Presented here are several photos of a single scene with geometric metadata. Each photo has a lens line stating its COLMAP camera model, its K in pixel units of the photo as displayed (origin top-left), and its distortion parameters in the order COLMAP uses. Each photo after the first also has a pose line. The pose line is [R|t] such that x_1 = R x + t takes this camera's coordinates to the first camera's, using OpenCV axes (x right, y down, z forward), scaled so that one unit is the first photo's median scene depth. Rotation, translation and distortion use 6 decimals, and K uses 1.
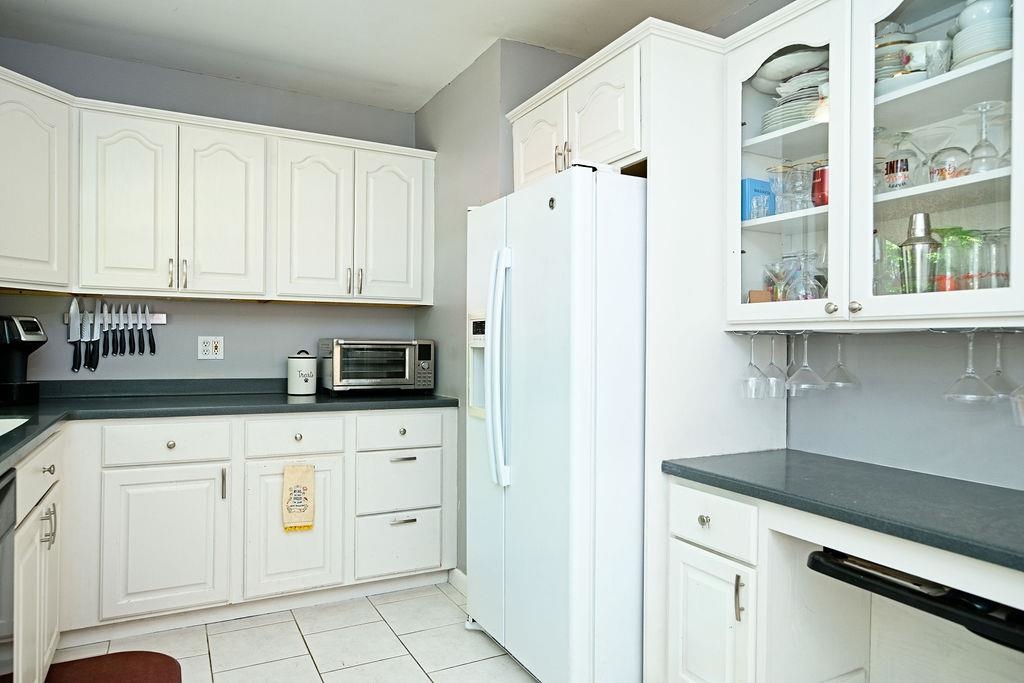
lens RADIAL K [[659.1, 0, 509.4], [0, 659.1, 345.8], [0, 0, 1]] dist [0.006019, -0.012758]
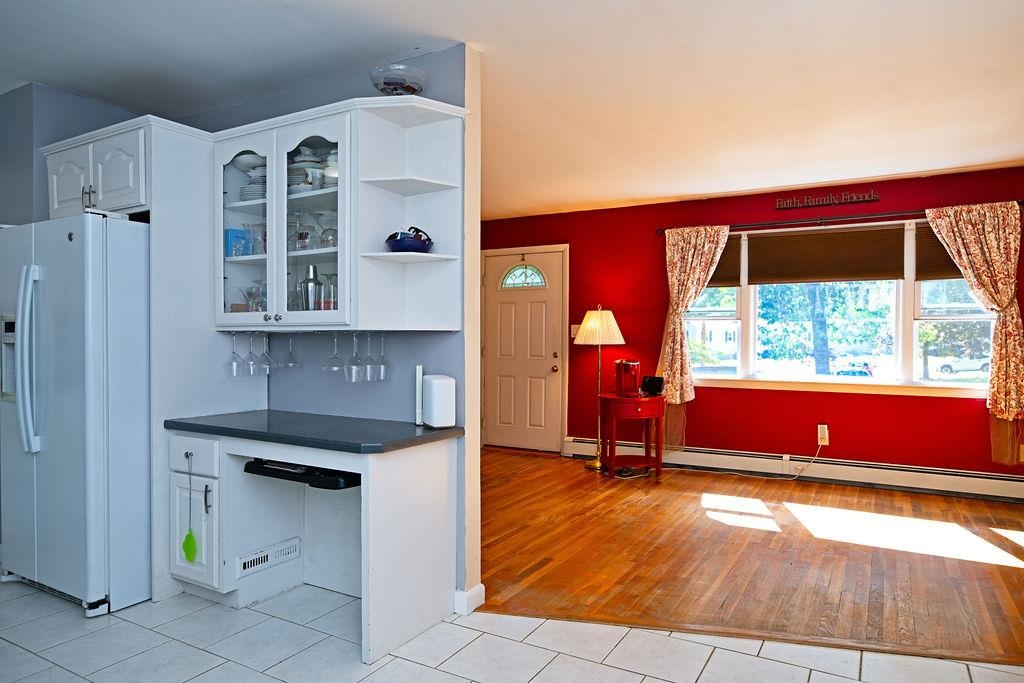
lens RADIAL K [[659.1, 0, 509.1], [0, 659.1, 344.6], [0, 0, 1]] dist [0.006019, -0.012758]
pose [[0.847890, -0.006332, 0.530134, 0.102660], [0.004531, 0.999979, 0.004697, 0.004850], [-0.530153, -0.001580, 0.847901, -0.597569]]
